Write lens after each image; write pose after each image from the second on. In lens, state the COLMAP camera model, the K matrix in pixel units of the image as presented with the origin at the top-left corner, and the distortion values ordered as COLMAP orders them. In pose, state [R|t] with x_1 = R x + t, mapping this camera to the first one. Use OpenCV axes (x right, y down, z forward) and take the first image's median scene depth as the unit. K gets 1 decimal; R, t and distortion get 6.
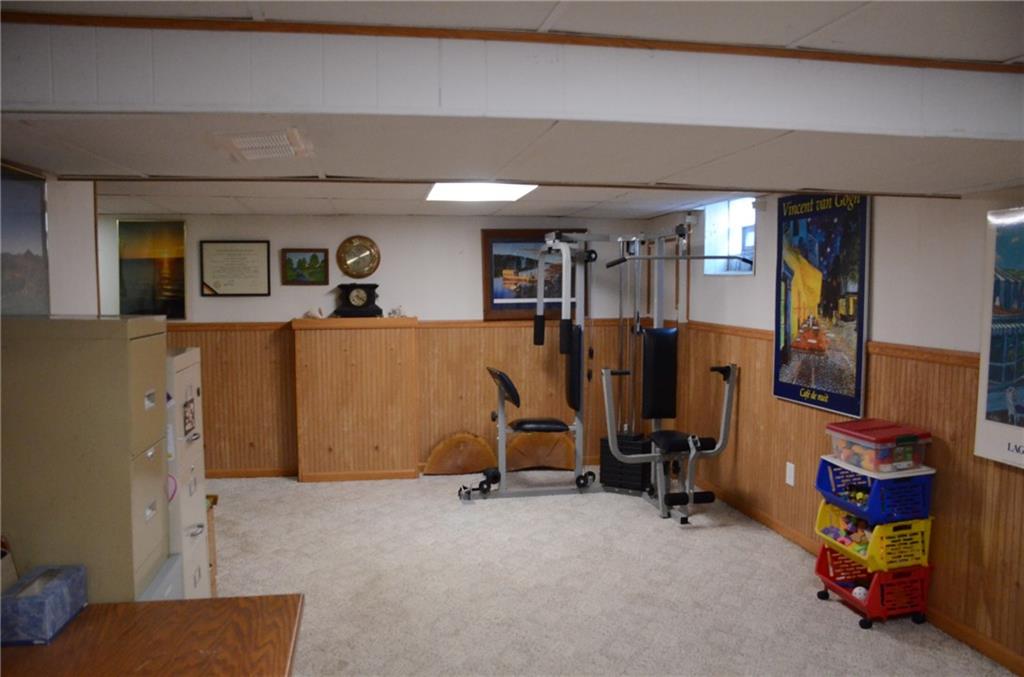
lens RADIAL K [[828.2, 0, 507.7], [0, 828.2, 351.5], [0, 0, 1]] dist [-0.156505, 0.169786]
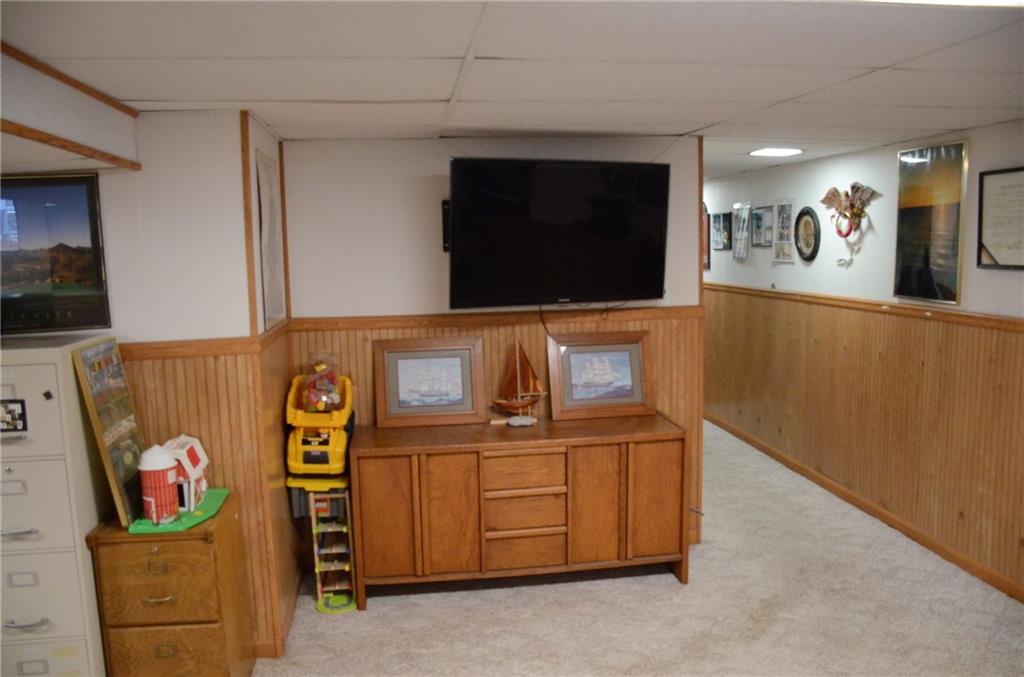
lens RADIAL K [[828.2, 0, 507.7], [0, 828.2, 351.5], [0, 0, 1]] dist [-0.156505, 0.169786]
pose [[-0.018713, 0.132456, -0.991012, 0.211490], [-0.060996, 0.989188, 0.133364, -0.064478], [0.997963, 0.062943, -0.010432, 0.670401]]
